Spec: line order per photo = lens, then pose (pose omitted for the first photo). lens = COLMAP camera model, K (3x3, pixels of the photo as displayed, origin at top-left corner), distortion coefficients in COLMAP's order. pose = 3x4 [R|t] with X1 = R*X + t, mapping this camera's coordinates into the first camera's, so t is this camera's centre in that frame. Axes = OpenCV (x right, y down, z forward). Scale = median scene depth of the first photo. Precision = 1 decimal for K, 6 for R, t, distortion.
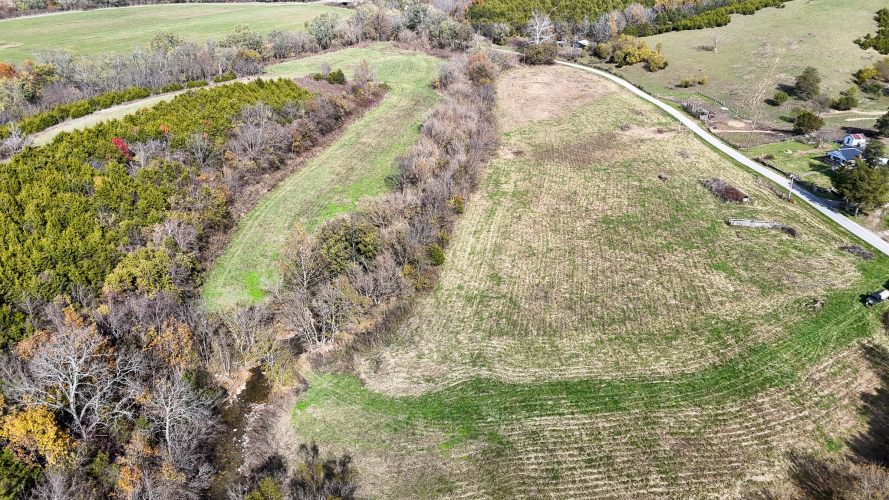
lens RADIAL K [[654.0, 0, 444.5], [0, 654.0, 250.0], [0, 0, 1]] dist [0.062078, -0.050351]
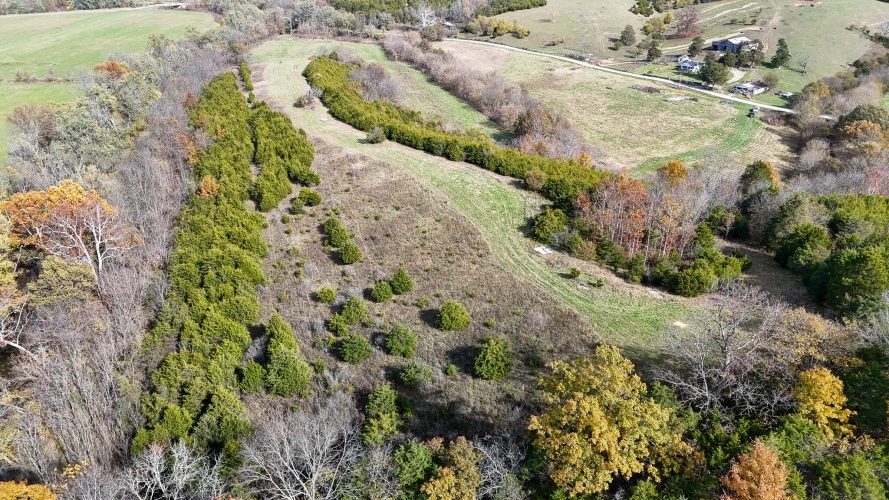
lens RADIAL K [[654.0, 0, 444.5], [0, 654.0, 250.0], [0, 0, 1]] dist [0.062078, -0.050351]
pose [[0.900427, -0.197395, 0.387642, -1.364015], [0.196817, 0.979556, 0.041637, 0.250746], [-0.387936, 0.038804, 0.920869, -0.674440]]
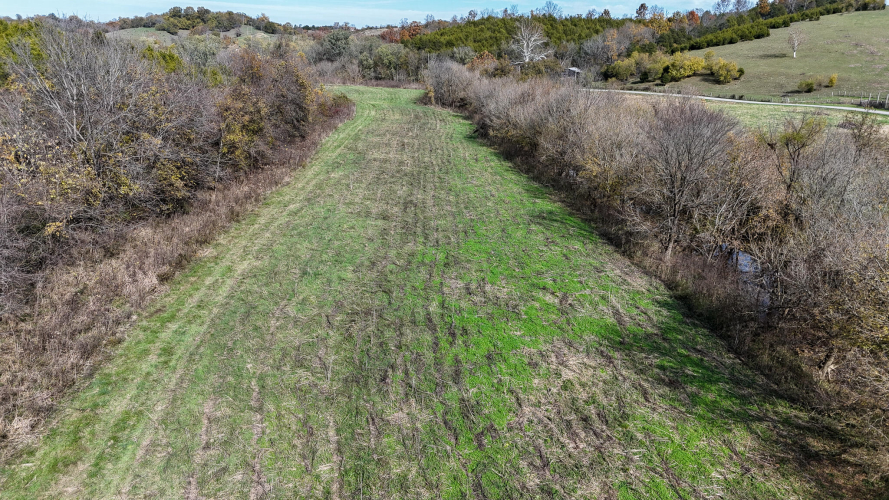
lens RADIAL K [[654.0, 0, 444.5], [0, 654.0, 250.0], [0, 0, 1]] dist [0.062078, -0.050351]
pose [[0.974819, -0.066641, 0.212809, -0.349430], [0.098075, 0.985175, -0.140750, -0.091635], [-0.200274, 0.158077, 0.966903, 1.196768]]
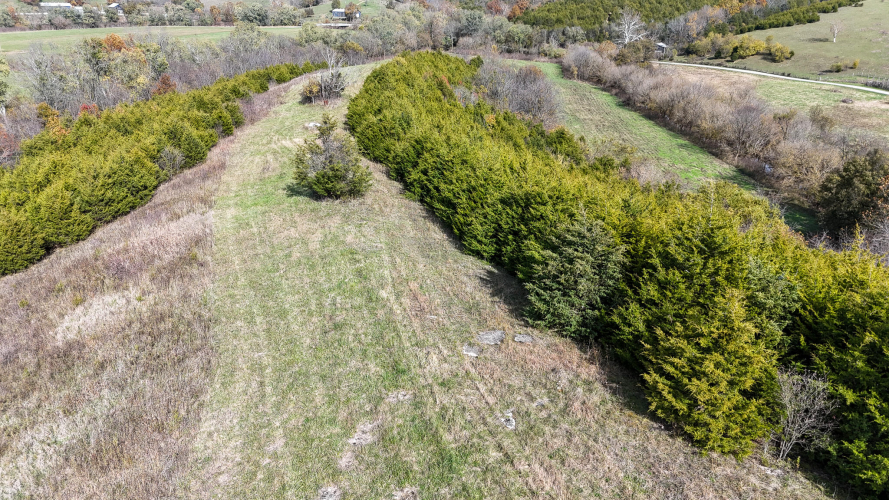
lens RADIAL K [[654.0, 0, 444.5], [0, 654.0, 250.0], [0, 0, 1]] dist [0.062078, -0.050351]
pose [[0.988797, -0.051164, 0.140220, -0.845693], [0.061705, 0.995503, -0.071882, 0.095631], [-0.135912, 0.079729, 0.987508, 0.438566]]
